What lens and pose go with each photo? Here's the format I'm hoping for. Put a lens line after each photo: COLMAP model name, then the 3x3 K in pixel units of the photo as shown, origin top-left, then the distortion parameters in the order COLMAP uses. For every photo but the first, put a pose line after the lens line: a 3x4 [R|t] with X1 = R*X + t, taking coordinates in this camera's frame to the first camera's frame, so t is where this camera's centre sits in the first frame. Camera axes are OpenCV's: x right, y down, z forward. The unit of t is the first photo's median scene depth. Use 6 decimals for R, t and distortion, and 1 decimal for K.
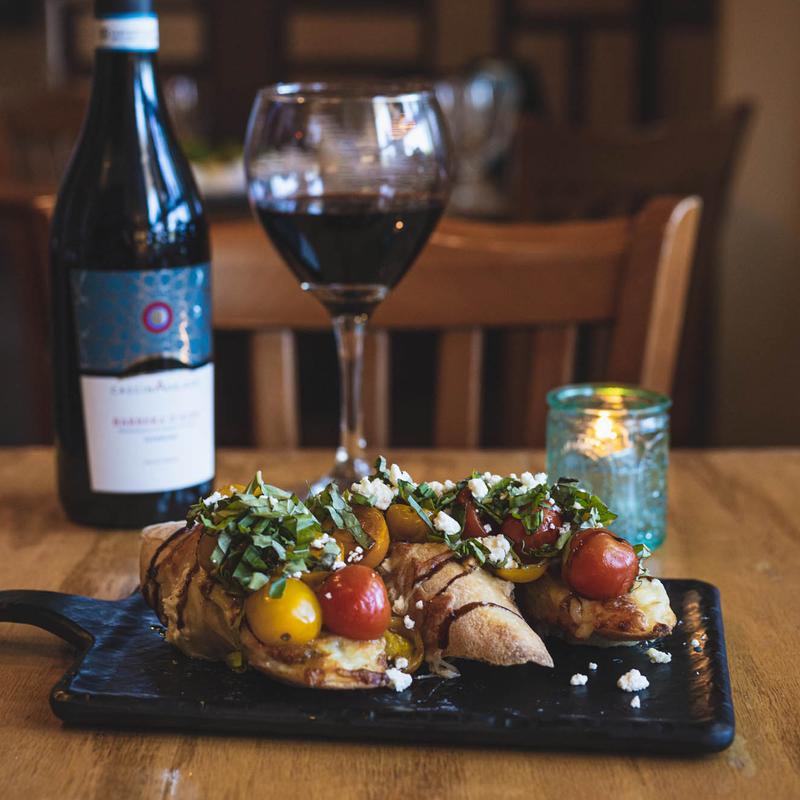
lens RADIAL K [[1891.1, 0, 400.0], [0, 1891.1, 400.0], [0, 0, 1]] dist [-0.021583, 0.011859]
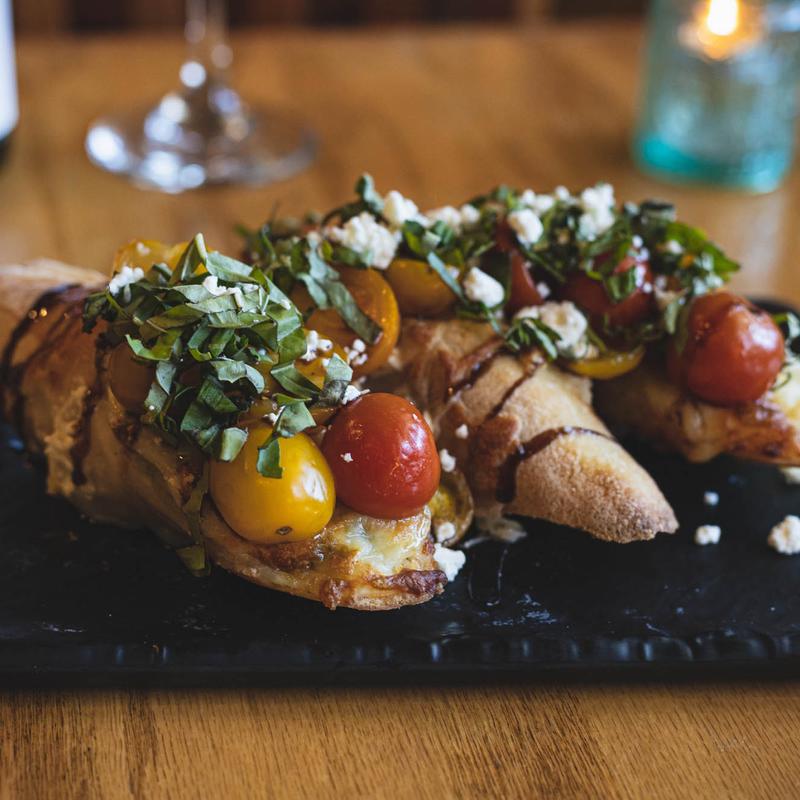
lens RADIAL K [[1891.1, 0, 400.0], [0, 1891.1, 400.0], [0, 0, 1]] dist [-0.021583, 0.011859]
pose [[0.980558, -0.062524, 0.186000, -0.129113], [0.002193, 0.951311, 0.308225, -0.099351], [-0.196215, -0.301825, 0.932953, 0.414727]]
